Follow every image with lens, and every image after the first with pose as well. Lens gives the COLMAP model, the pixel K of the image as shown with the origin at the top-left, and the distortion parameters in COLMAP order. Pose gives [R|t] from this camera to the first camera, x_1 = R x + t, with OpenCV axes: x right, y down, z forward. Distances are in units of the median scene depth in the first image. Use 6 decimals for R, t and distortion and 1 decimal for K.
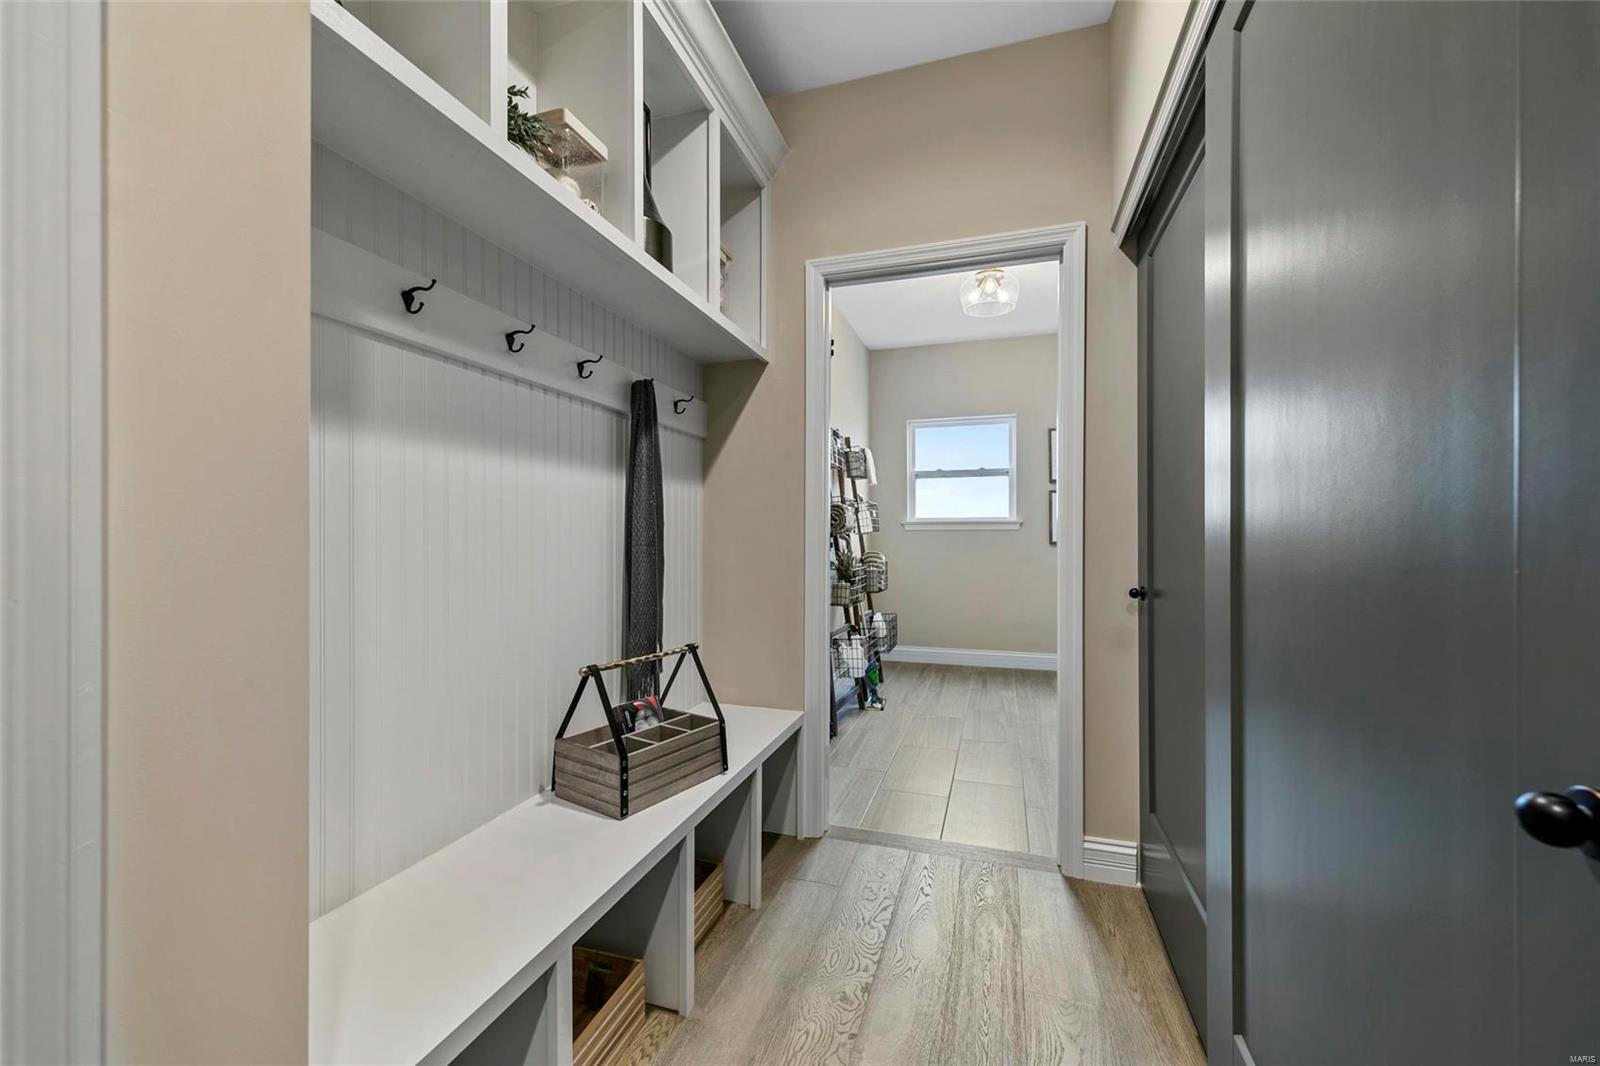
lens RADIAL K [[630.4, 0, 800.1], [0, 630.4, 537.6], [0, 0, 1]] dist [0.008621, 0.000071]
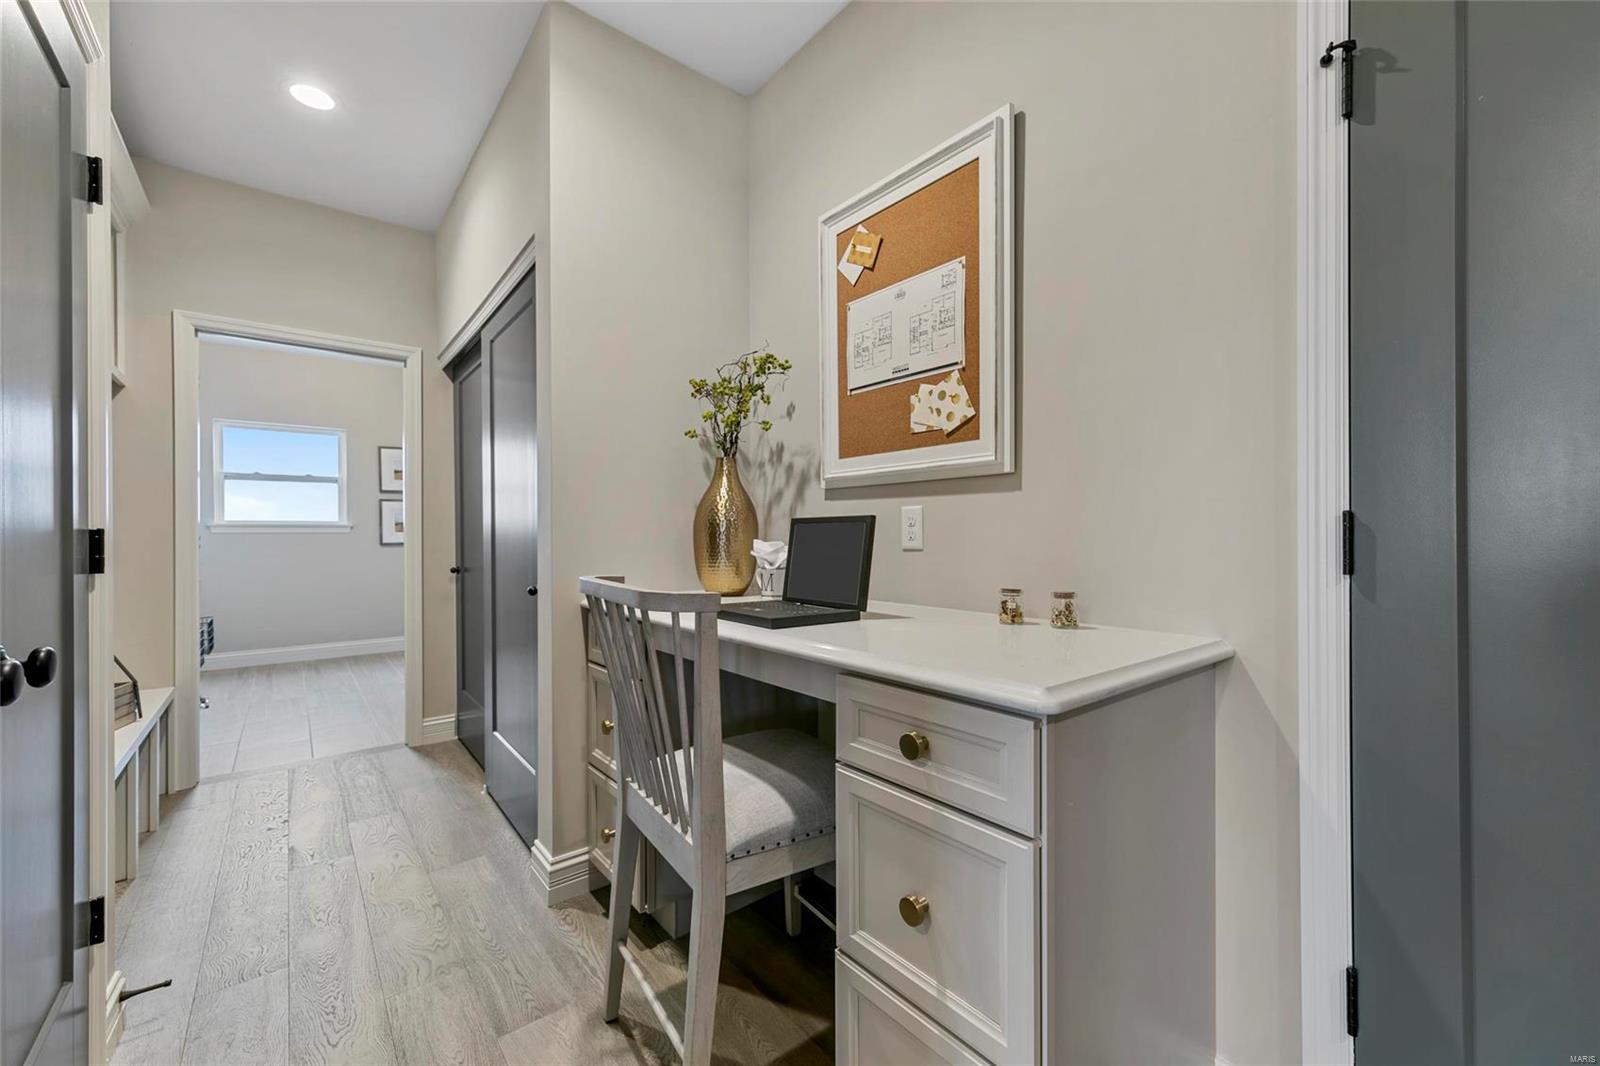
lens RADIAL K [[630.4, 0, 793.3], [0, 630.4, 536.7], [0, 0, 1]] dist [0.008621, 0.000071]
pose [[0.555778, -0.004147, 0.831320, -0.175614], [0.007480, 0.999972, -0.000013, 0.001015], [-0.831297, 0.006225, 0.555794, -0.329746]]
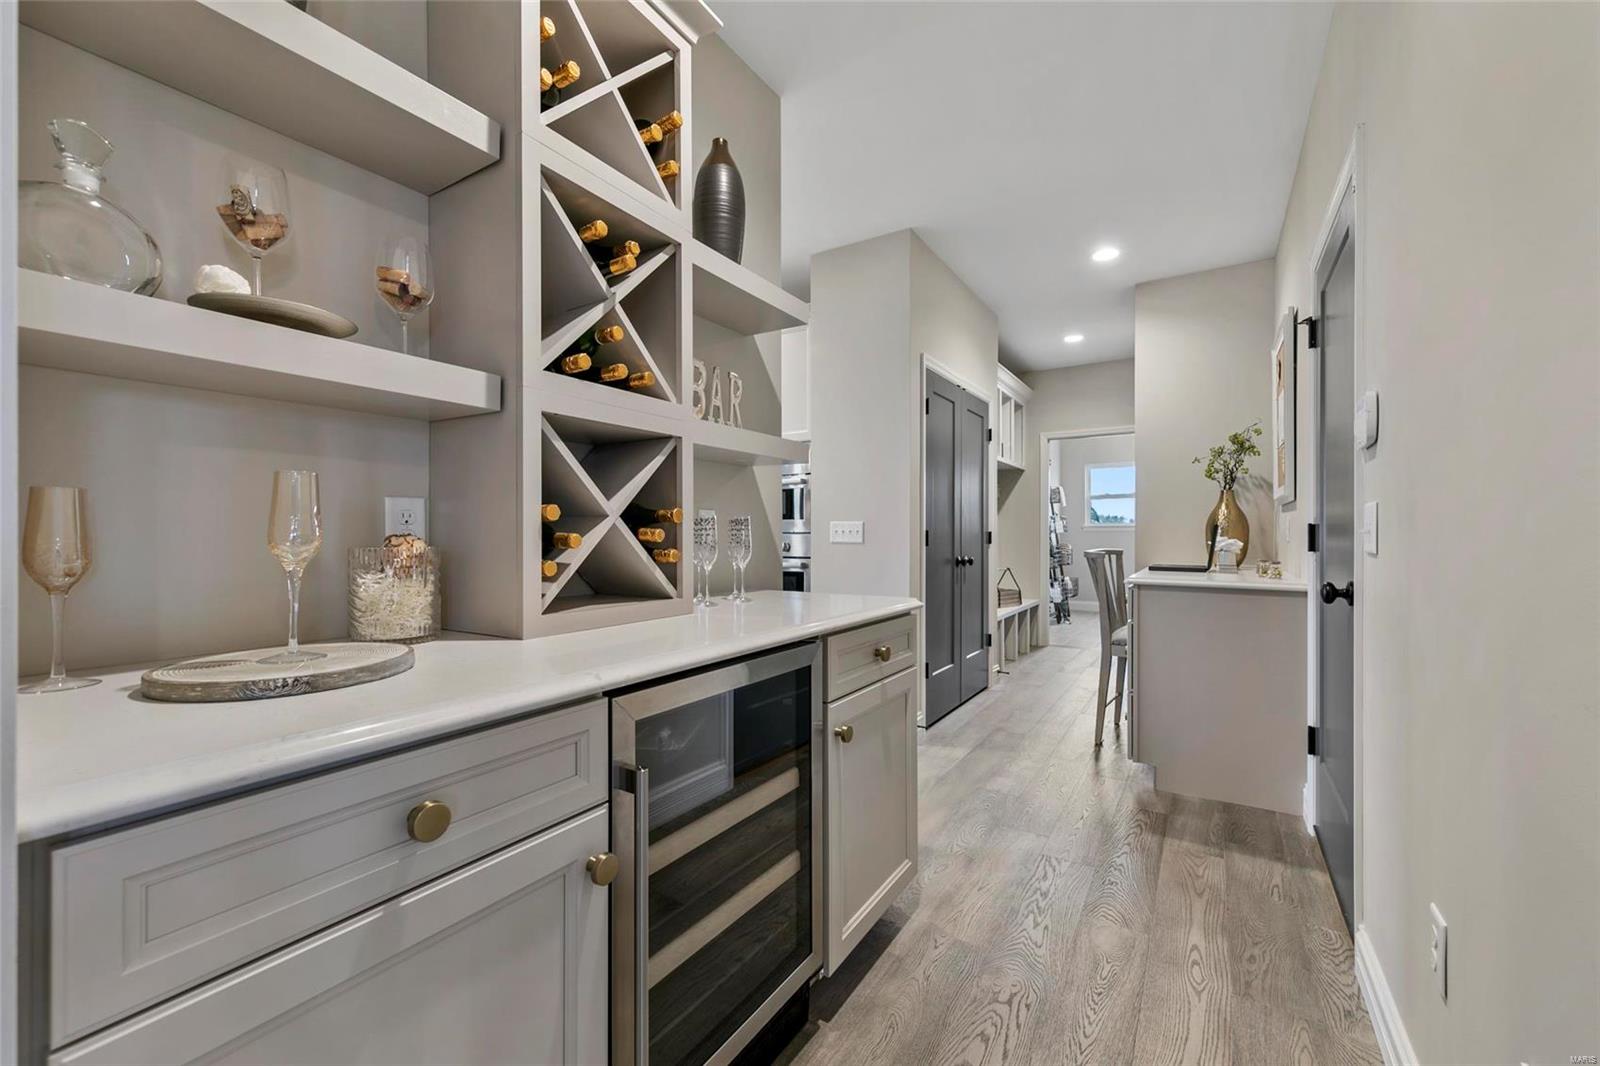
lens RADIAL K [[630.4, 0, 793.6], [0, 630.4, 540.3], [0, 0, 1]] dist [0.008621, 0.000071]
pose [[0.962209, -0.002994, -0.272296, -0.140274], [0.003989, 0.999987, 0.003099, 0.005148], [0.272283, -0.004068, 0.962209, -0.977888]]
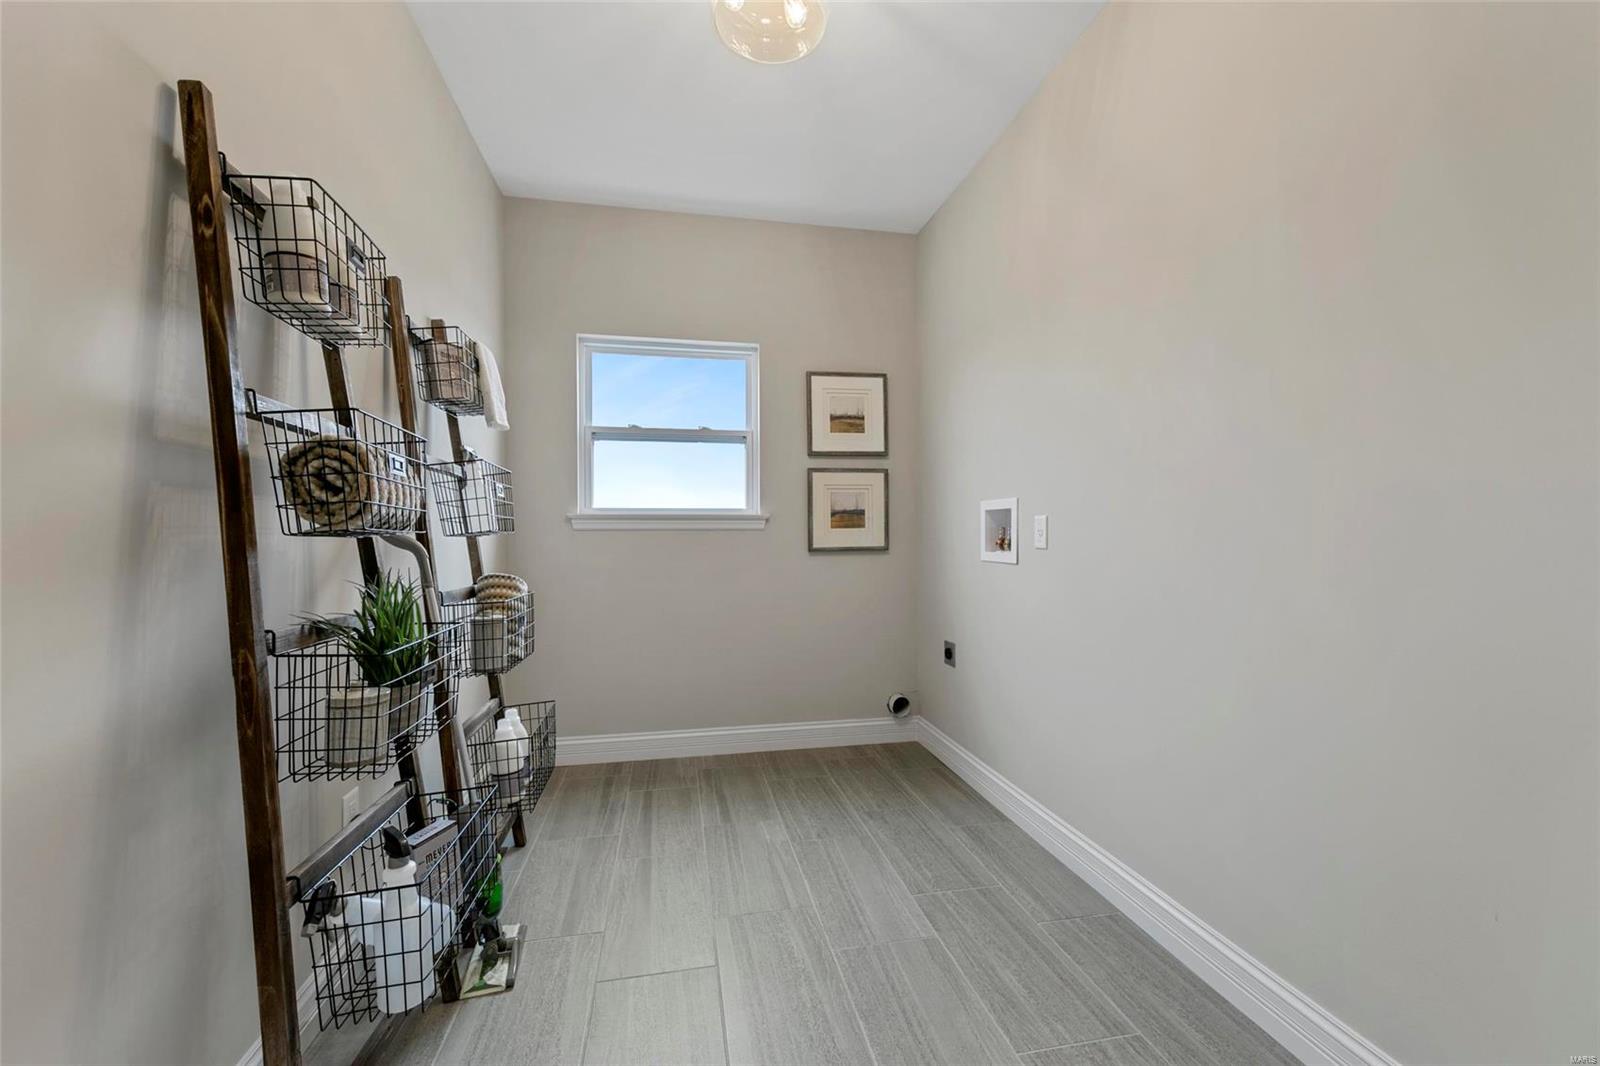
lens RADIAL K [[630.4, 0, 800.3], [0, 630.4, 538.3], [0, 0, 1]] dist [0.008621, 0.000071]
pose [[0.873320, -0.000460, 0.487146, 0.083982], [0.000929, 0.999999, -0.000722, -0.002891], [-0.487145, 0.001083, 0.873320, 0.499948]]
